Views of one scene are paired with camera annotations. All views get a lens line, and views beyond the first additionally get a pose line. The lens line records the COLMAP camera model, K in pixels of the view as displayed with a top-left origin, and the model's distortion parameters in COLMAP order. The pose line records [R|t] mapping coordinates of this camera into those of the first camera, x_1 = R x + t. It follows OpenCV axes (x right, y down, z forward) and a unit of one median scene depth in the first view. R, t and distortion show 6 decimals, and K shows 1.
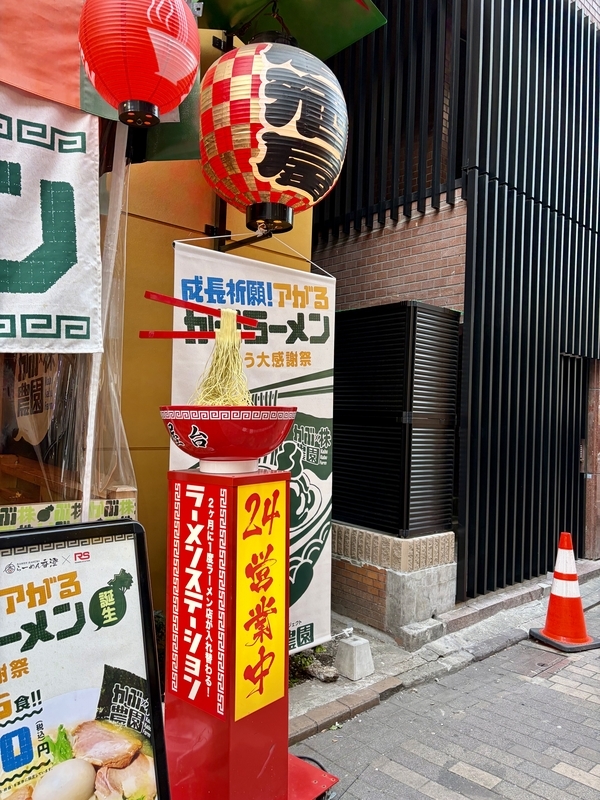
lens RADIAL K [[606.8, 0, 299.8], [0, 606.8, 420.4], [0, 0, 1]] dist [0.032865, -0.039182]
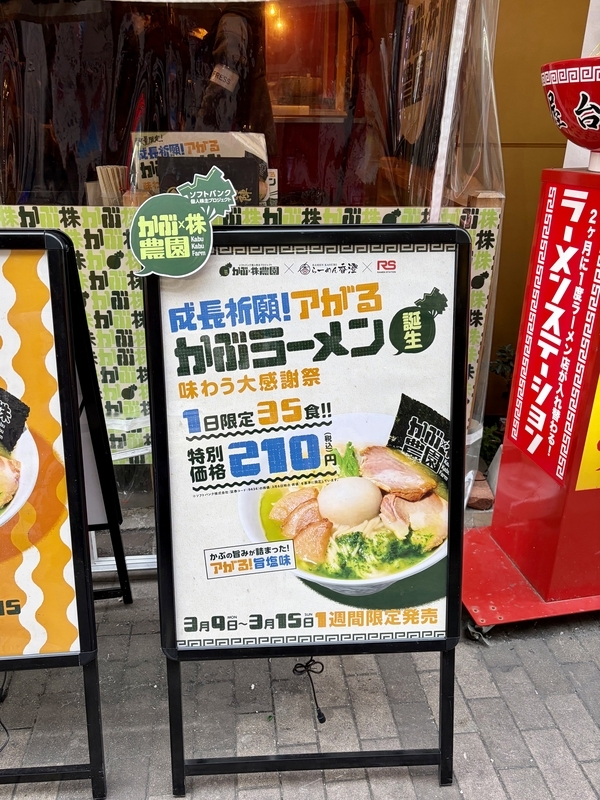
lens RADIAL K [[606.8, 0, 299.8], [0, 606.8, 420.4], [0, 0, 1]] dist [0.032865, -0.039182]
pose [[0.780071, 0.247626, -0.574605, 0.074465], [0.015802, 0.910263, 0.413730, 0.069368], [0.625491, -0.331818, 0.706157, 0.269892]]
